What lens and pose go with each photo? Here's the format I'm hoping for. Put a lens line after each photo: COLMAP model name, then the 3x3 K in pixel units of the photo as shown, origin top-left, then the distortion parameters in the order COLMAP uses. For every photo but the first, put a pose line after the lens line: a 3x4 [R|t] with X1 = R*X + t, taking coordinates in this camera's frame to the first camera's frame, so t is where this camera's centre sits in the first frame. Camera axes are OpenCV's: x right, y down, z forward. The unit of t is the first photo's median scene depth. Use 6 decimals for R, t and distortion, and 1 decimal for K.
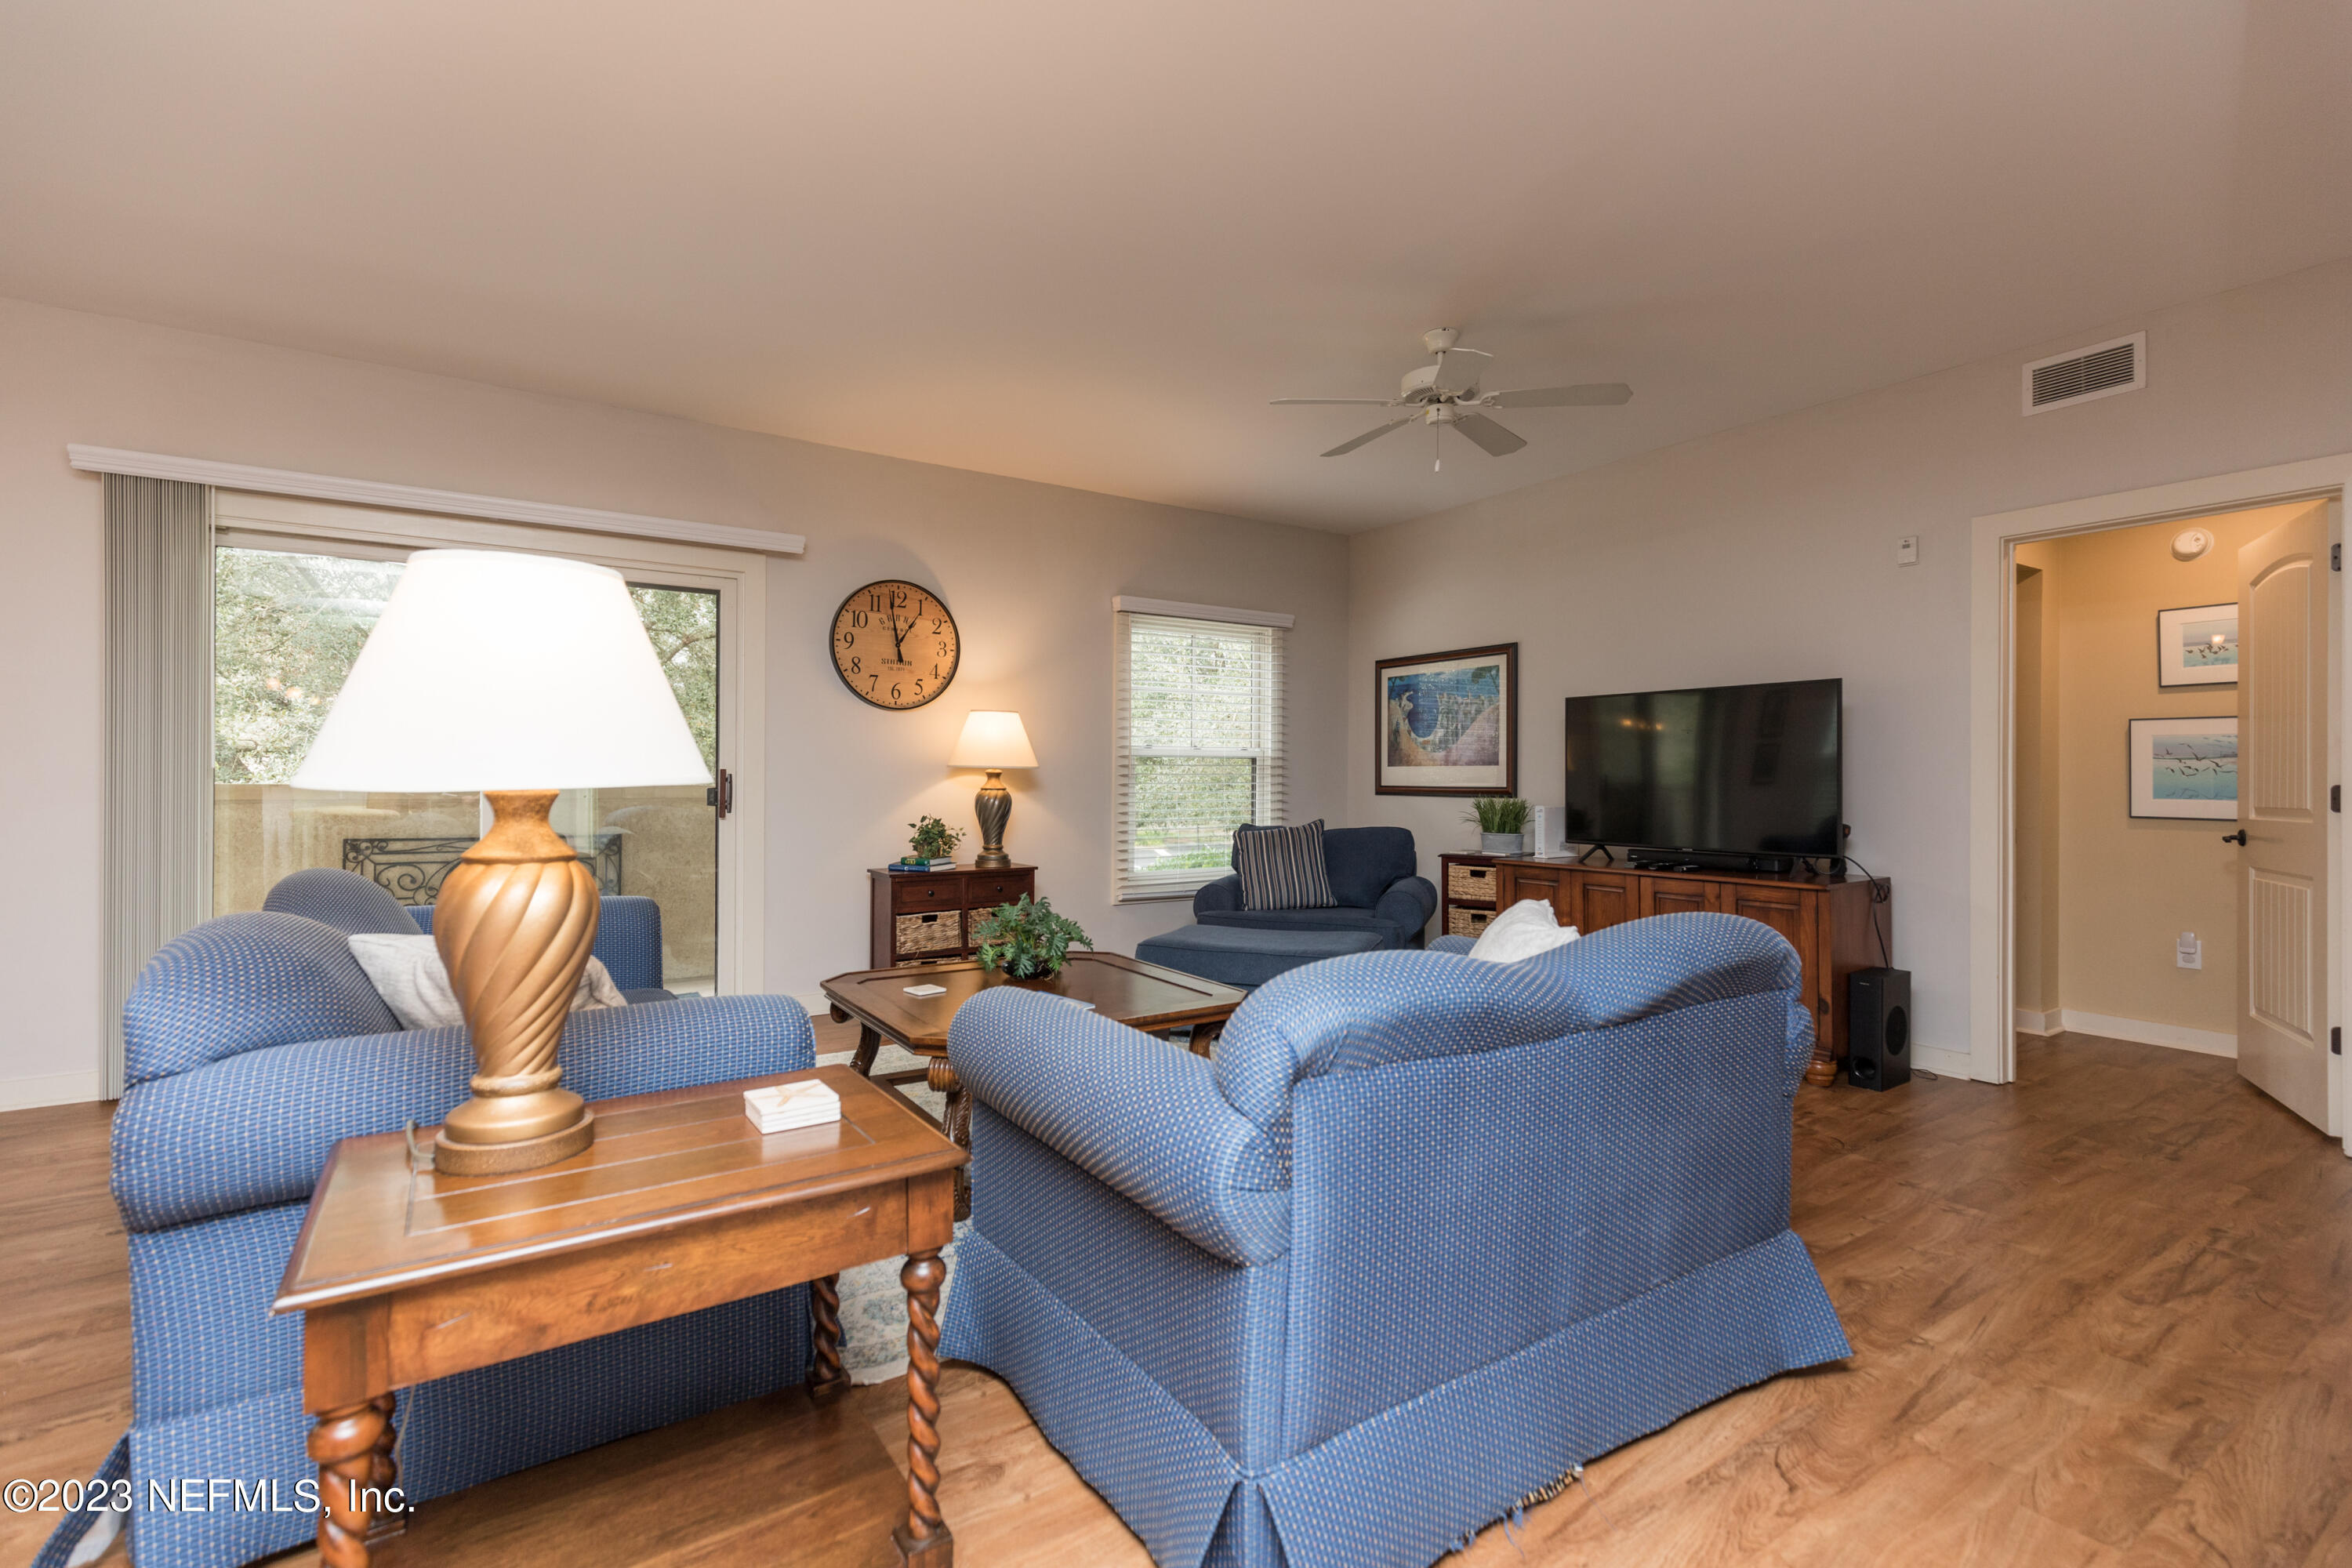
lens RADIAL K [[1057.2, 0, 1194.8], [0, 1057.2, 768.3], [0, 0, 1]] dist [0.004435, -0.000708]
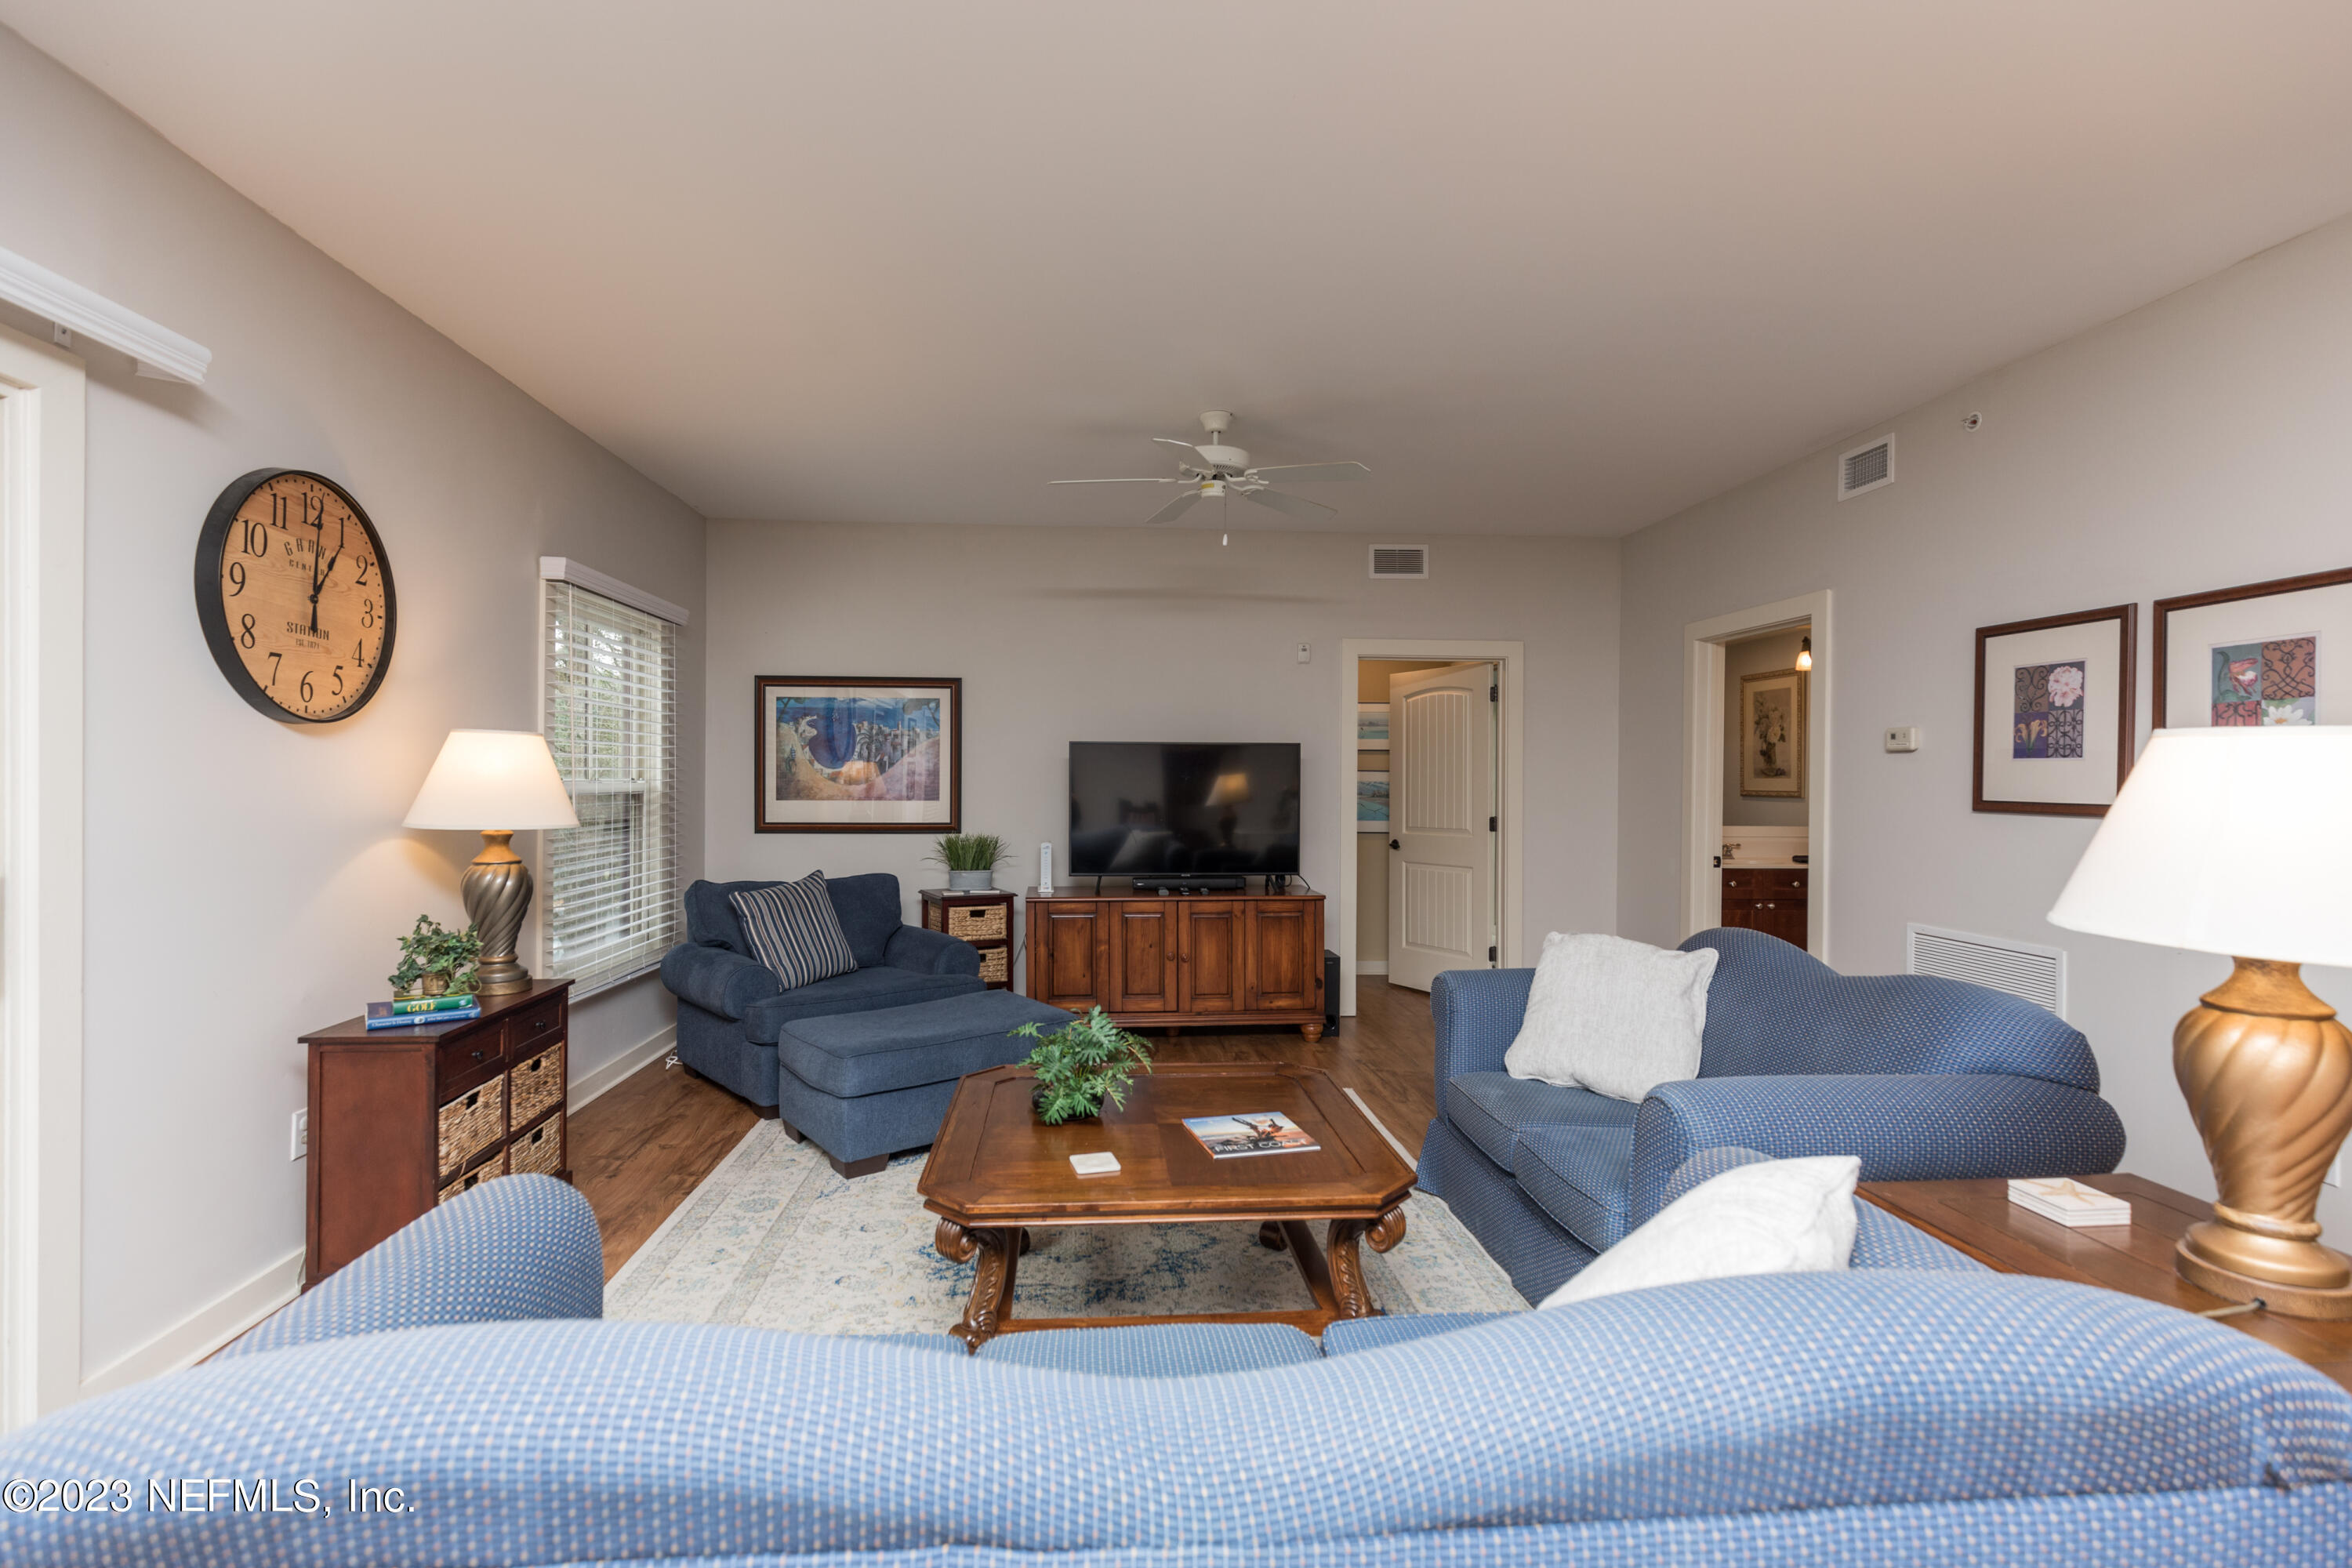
lens RADIAL K [[1057.2, 0, 1156.1], [0, 1057.2, 786.2], [0, 0, 1]] dist [0.004435, -0.000708]
pose [[0.496258, -0.006193, 0.868153, -0.531941], [-0.010813, 0.999853, 0.013313, -0.035880], [-0.868107, -0.015994, 0.496119, 0.381097]]
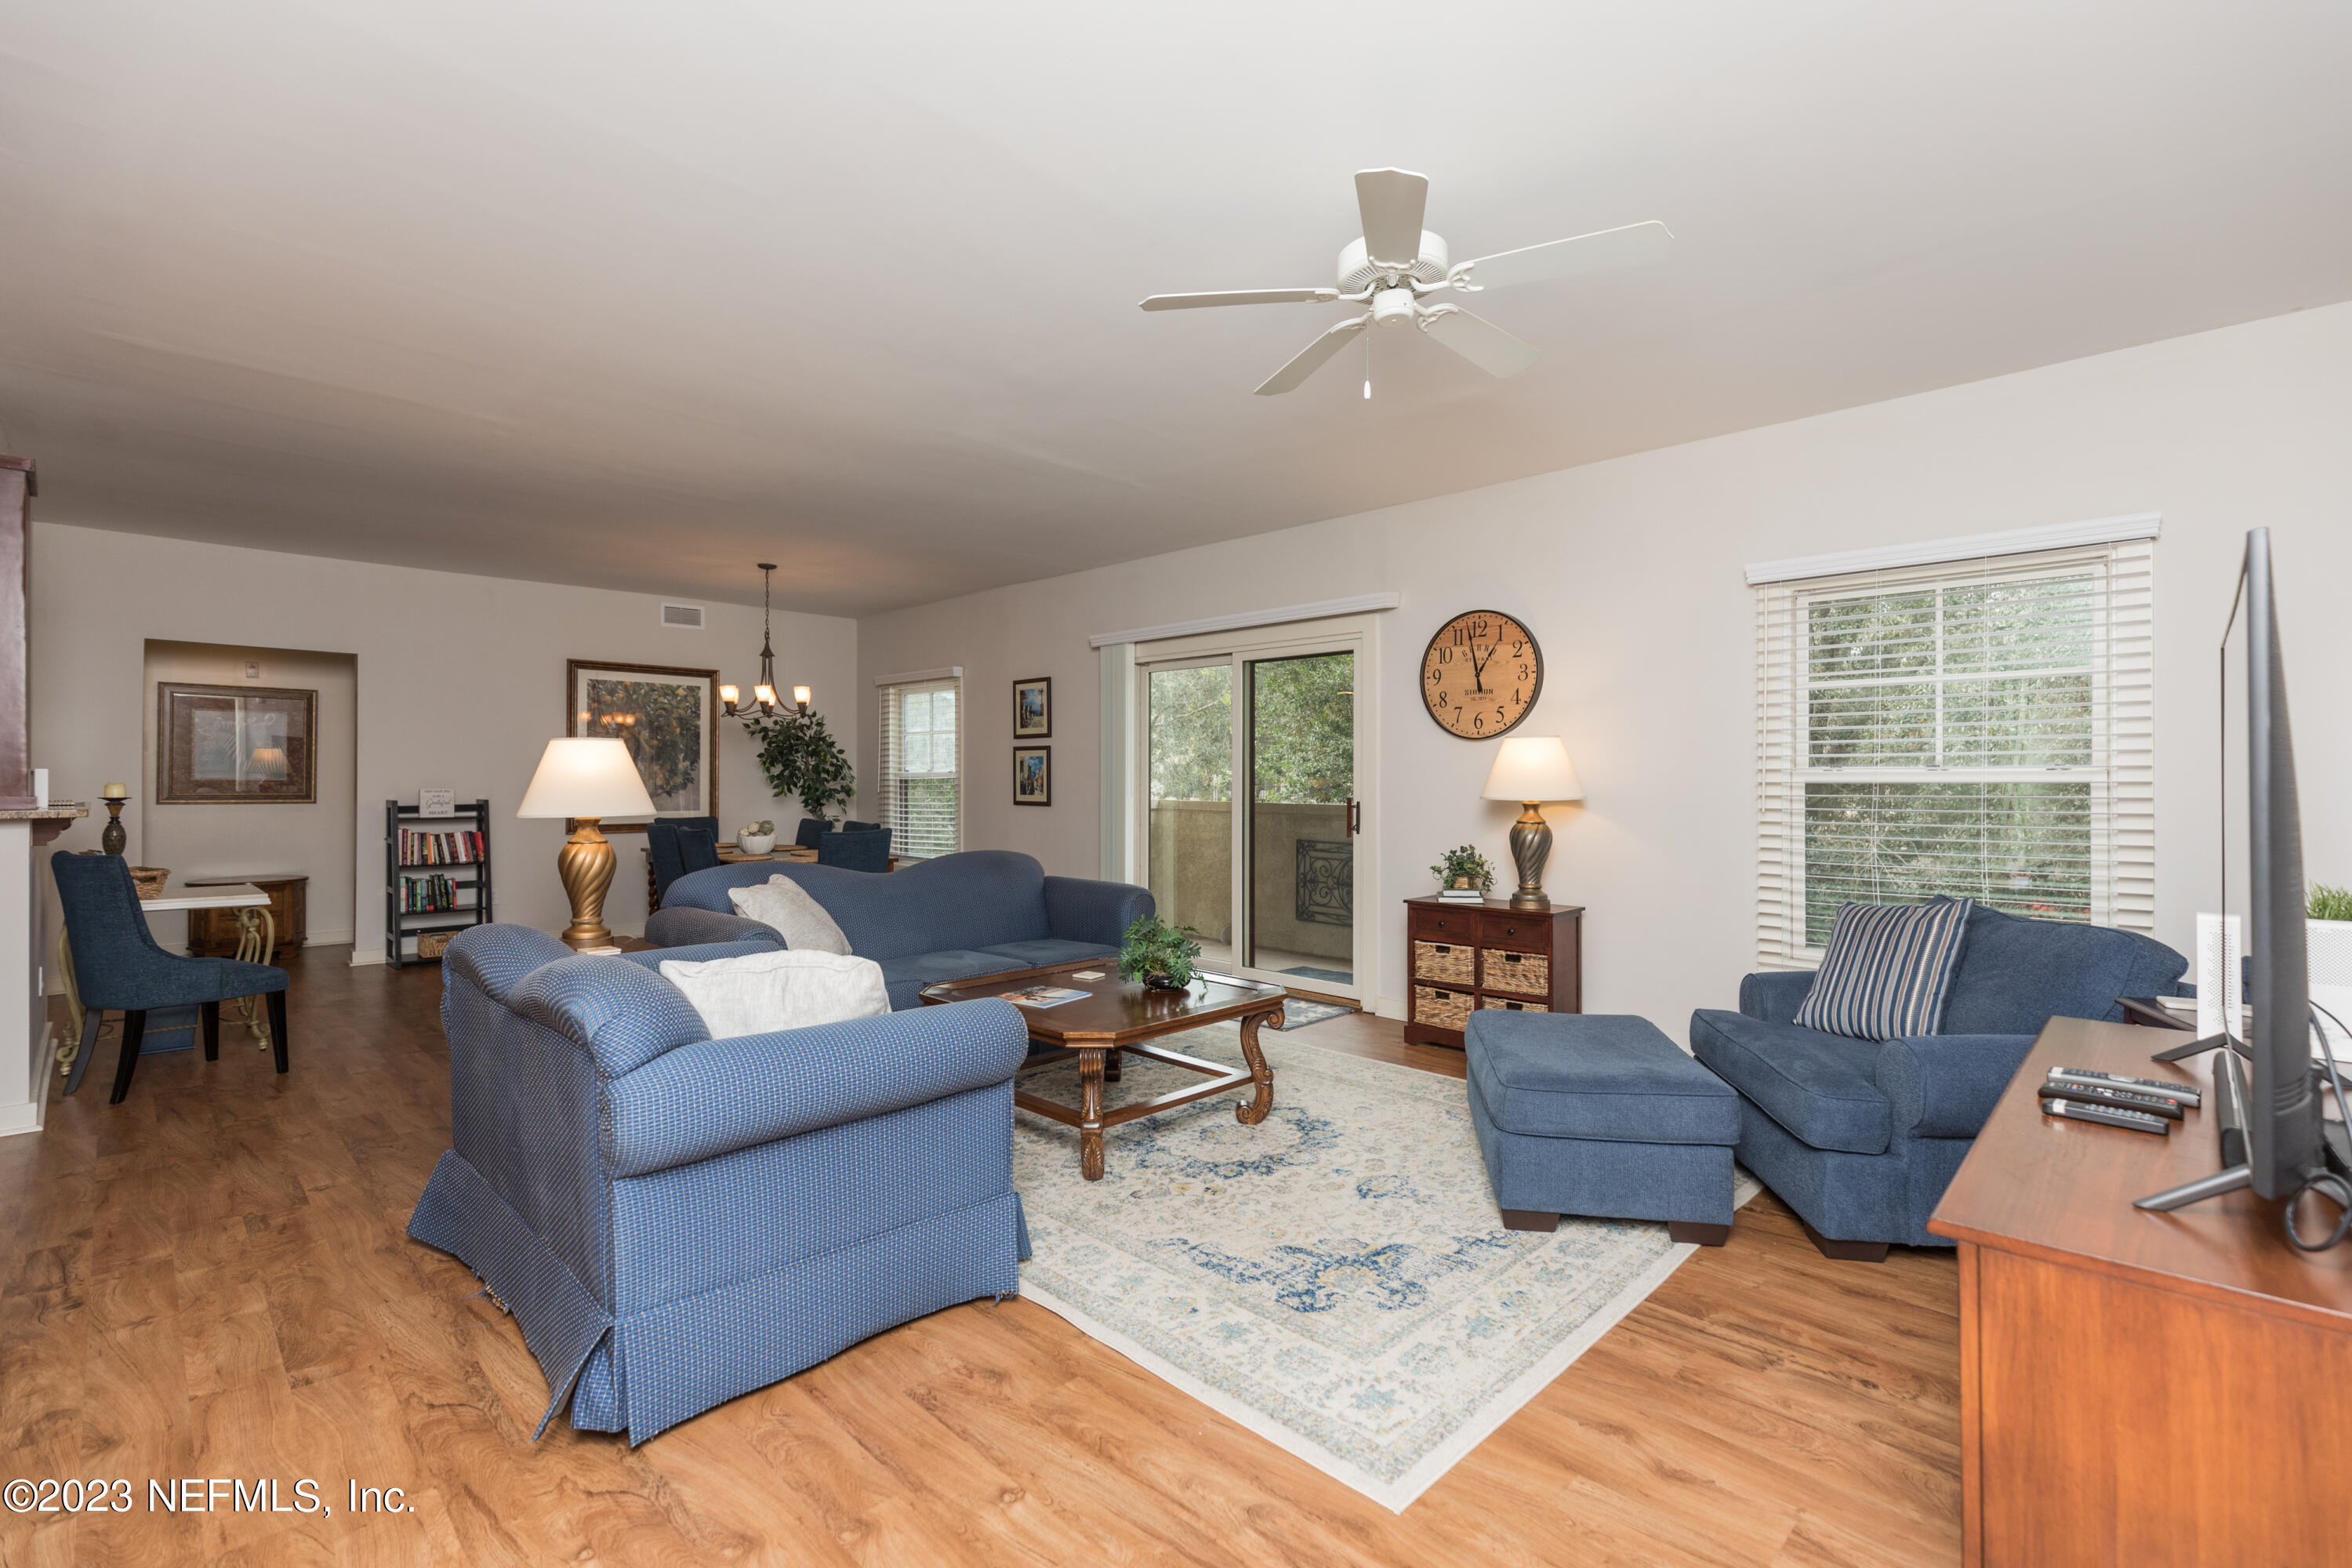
lens RADIAL K [[1057.2, 0, 1193.0], [0, 1057.2, 776.3], [0, 0, 1]] dist [0.004435, -0.000708]
pose [[0.197982, -0.005915, -0.980188, 0.650729], [0.005495, 0.999973, -0.004924, -0.017073], [0.980190, -0.004411, 0.198009, 0.540018]]
